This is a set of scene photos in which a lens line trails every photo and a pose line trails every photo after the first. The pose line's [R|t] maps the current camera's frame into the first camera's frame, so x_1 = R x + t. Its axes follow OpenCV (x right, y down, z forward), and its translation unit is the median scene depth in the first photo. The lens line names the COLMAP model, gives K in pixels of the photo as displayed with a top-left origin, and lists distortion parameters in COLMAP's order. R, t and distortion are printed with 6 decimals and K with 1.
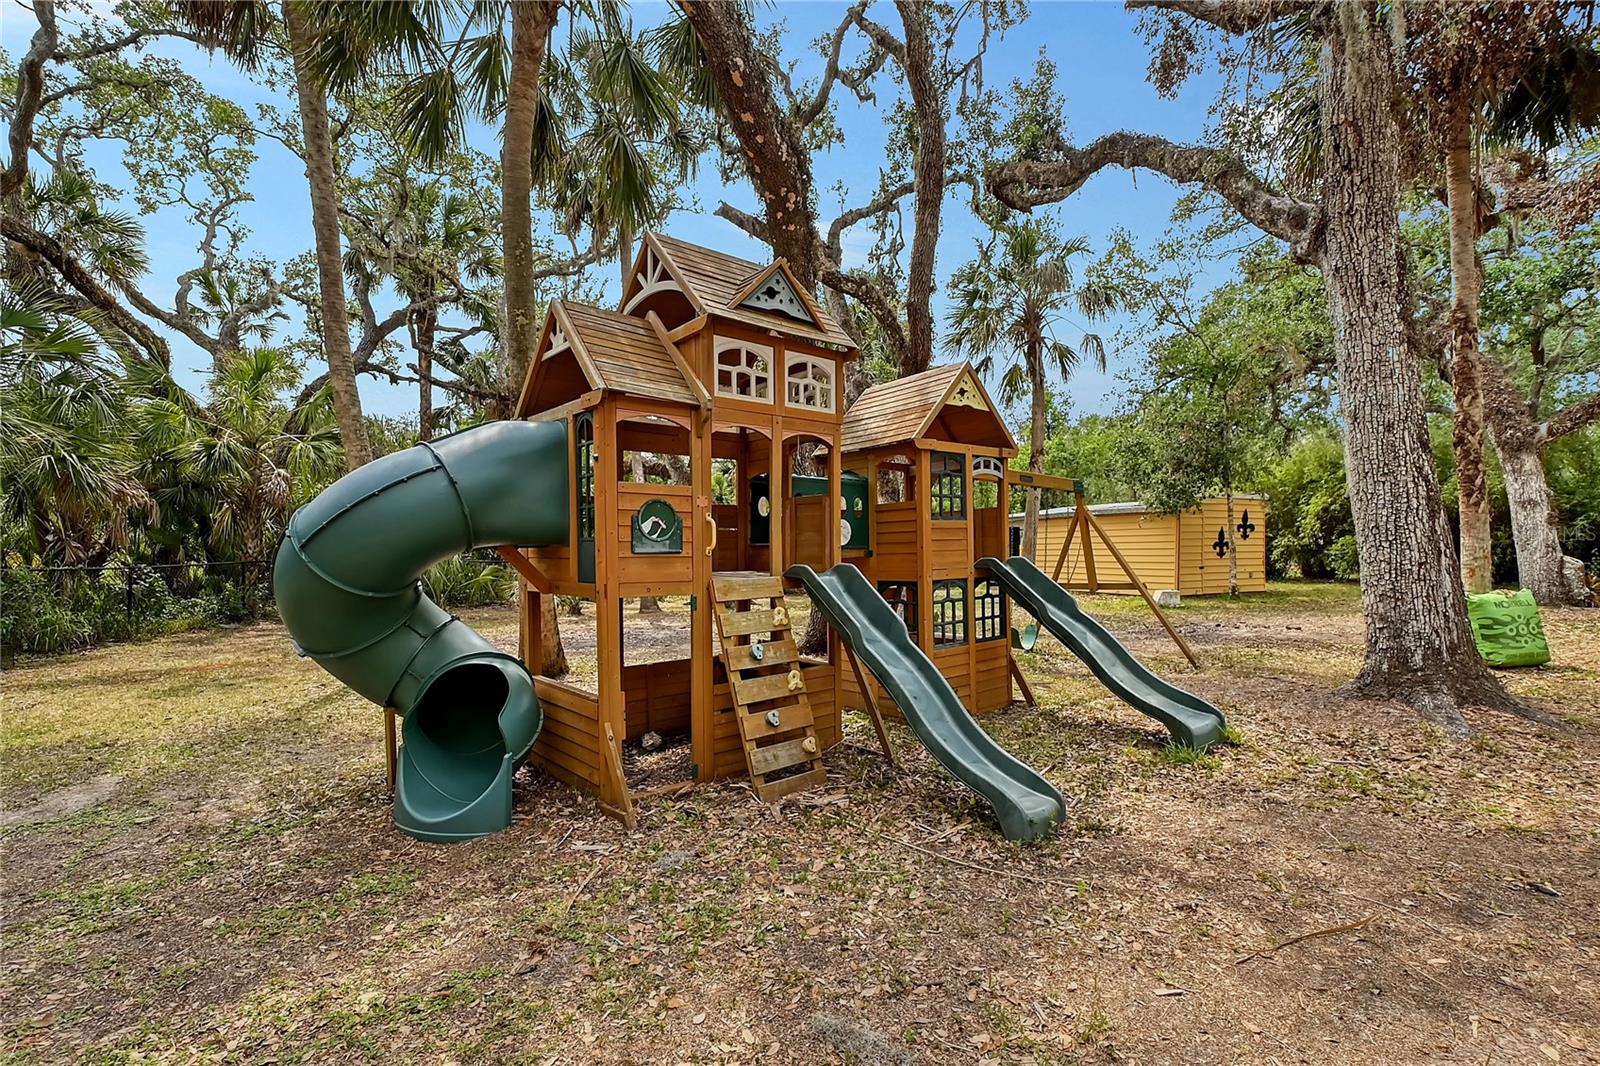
lens RADIAL K [[696.0, 0, 815.1], [0, 696.0, 570.2], [0, 0, 1]] dist [0.000395, -0.000071]
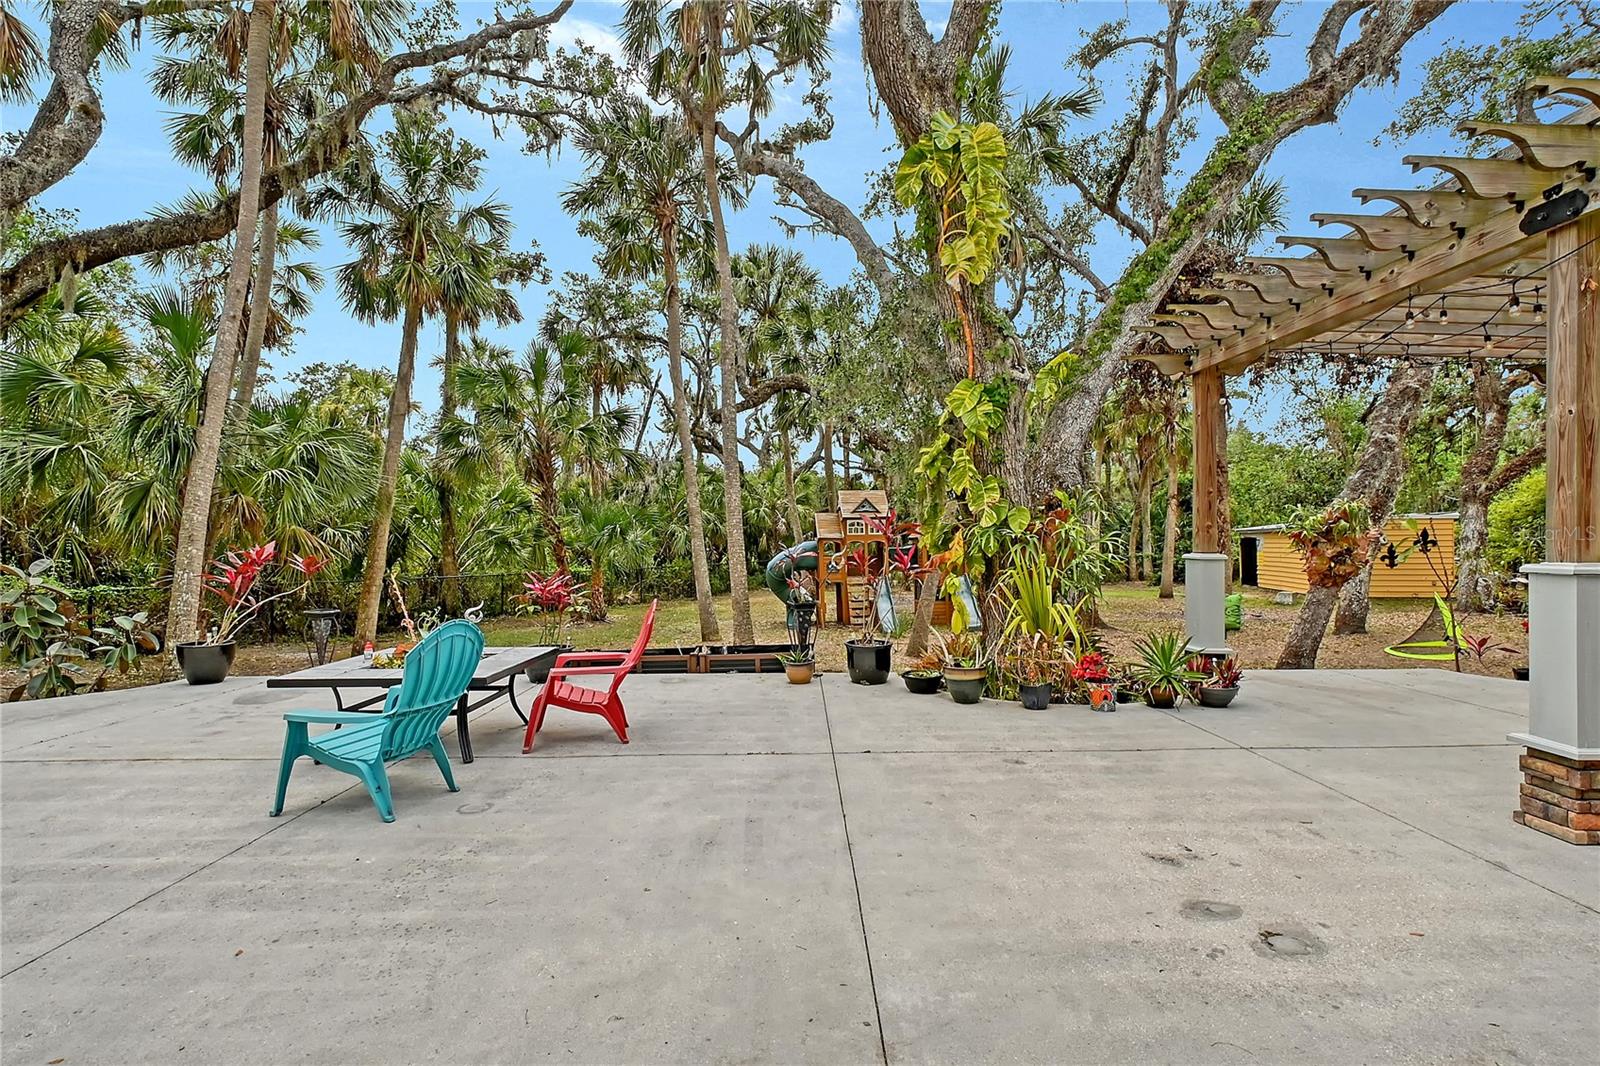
lens RADIAL K [[711.0, 0, 832.4], [0, 711.0, 524.6], [0, 0, 1]] dist [-0.000042, 0.000134]
pose [[0.819040, -0.011221, -0.573626, 1.059615], [-0.013866, 0.999130, -0.039343, -0.067794], [0.573569, 0.040178, 0.818172, -1.208954]]
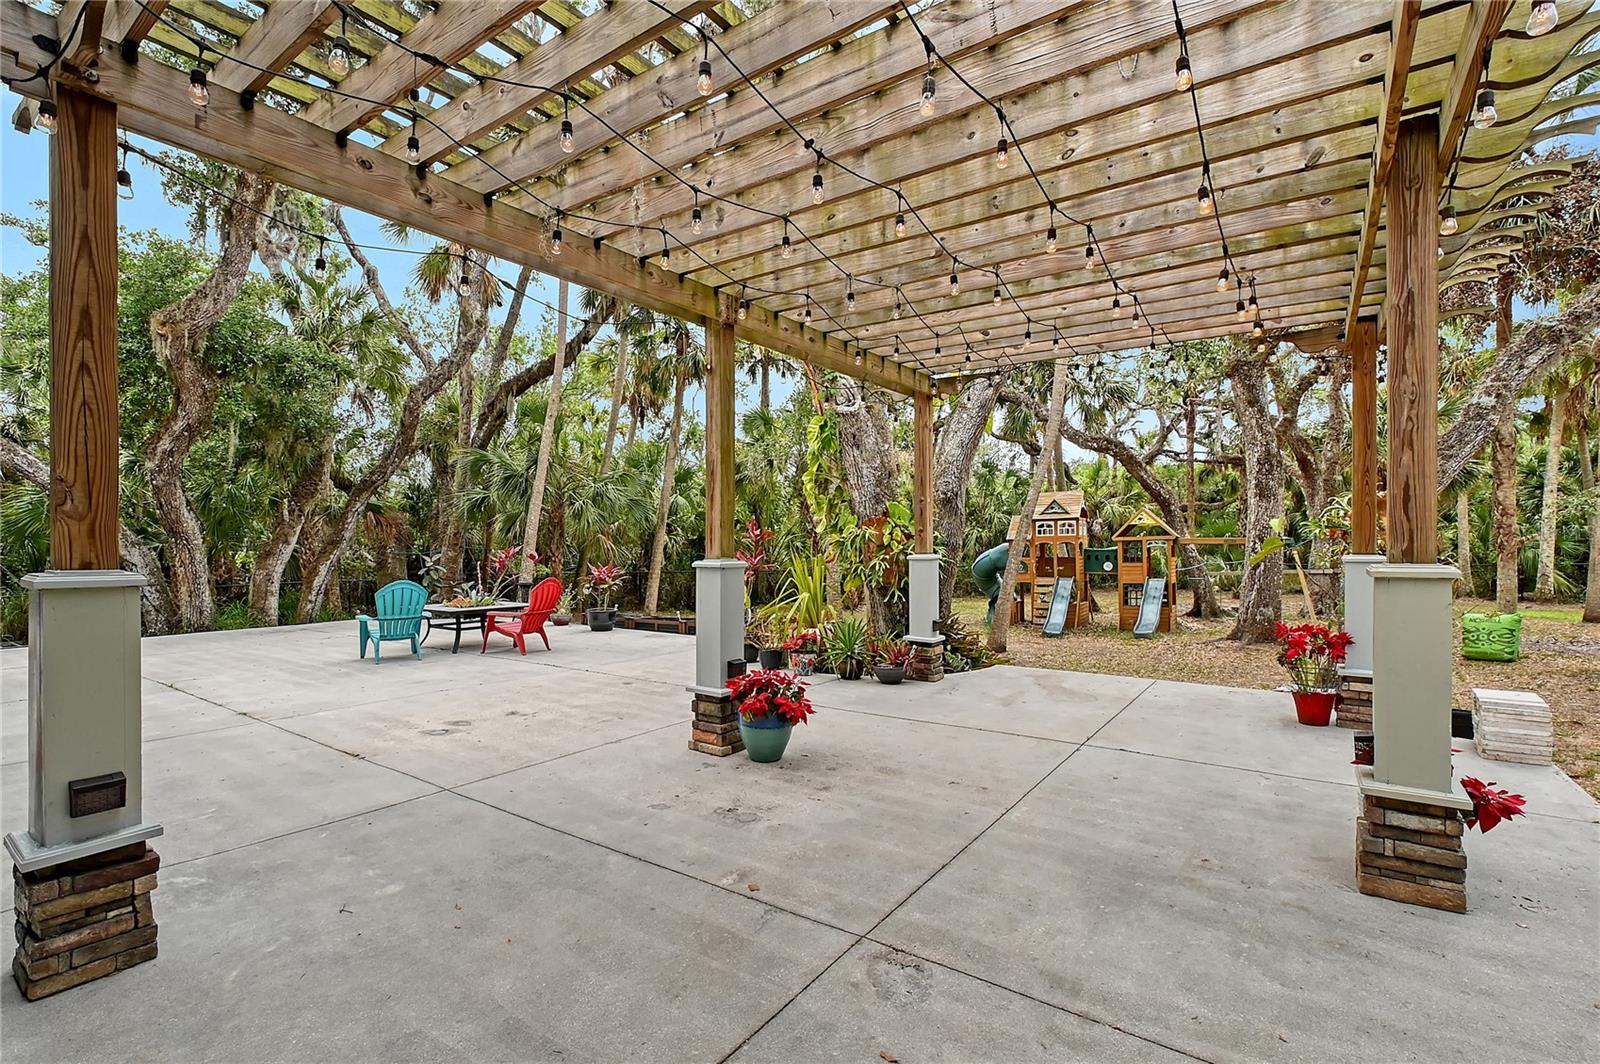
lens RADIAL K [[724.8, 0, 841.3], [0, 724.8, 557.8], [0, 0, 1]] dist [0.000532, -0.000028]
pose [[0.319062, 0.020446, -0.947513, 1.690749], [-0.017282, 0.999727, 0.015754, -0.078895], [0.947576, 0.011349, 0.319328, -0.772533]]
